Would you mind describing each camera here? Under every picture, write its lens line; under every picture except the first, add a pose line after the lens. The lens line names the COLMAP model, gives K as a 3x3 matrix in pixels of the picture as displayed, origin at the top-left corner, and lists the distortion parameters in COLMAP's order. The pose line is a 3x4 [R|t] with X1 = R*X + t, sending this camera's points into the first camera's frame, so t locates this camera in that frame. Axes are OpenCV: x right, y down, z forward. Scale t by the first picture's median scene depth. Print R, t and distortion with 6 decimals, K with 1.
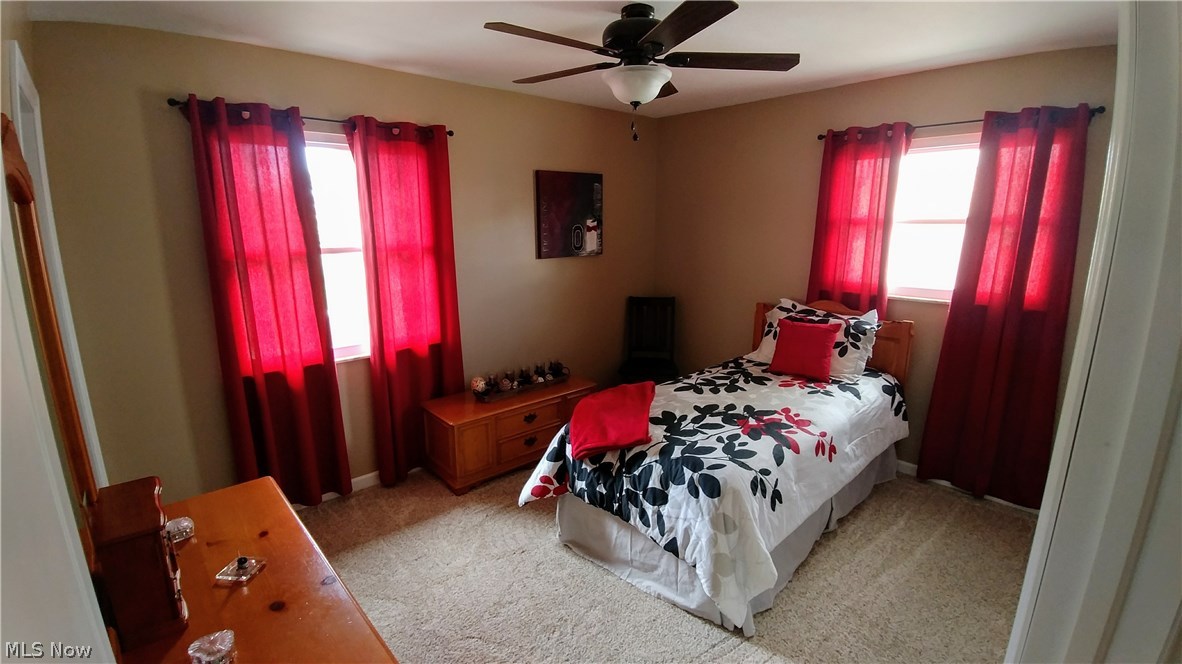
lens RADIAL K [[518.5, 0, 591.0], [0, 518.5, 332.0], [0, 0, 1]] dist [0.014376, 0.000115]
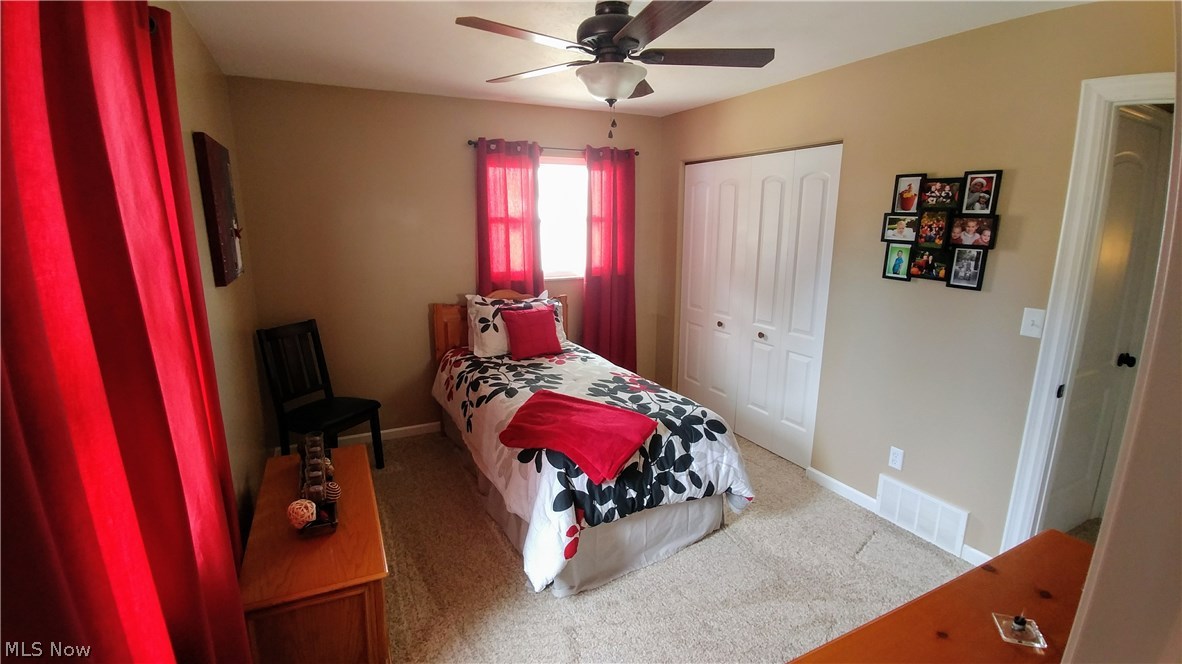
lens RADIAL K [[518.5, 0, 591.0], [0, 518.5, 332.0], [0, 0, 1]] dist [0.014376, 0.000115]
pose [[0.295613, -0.201559, 0.933802, -0.807616], [0.198786, 0.969070, 0.146242, -0.142730], [-0.934397, 0.142396, 0.326537, 0.670756]]
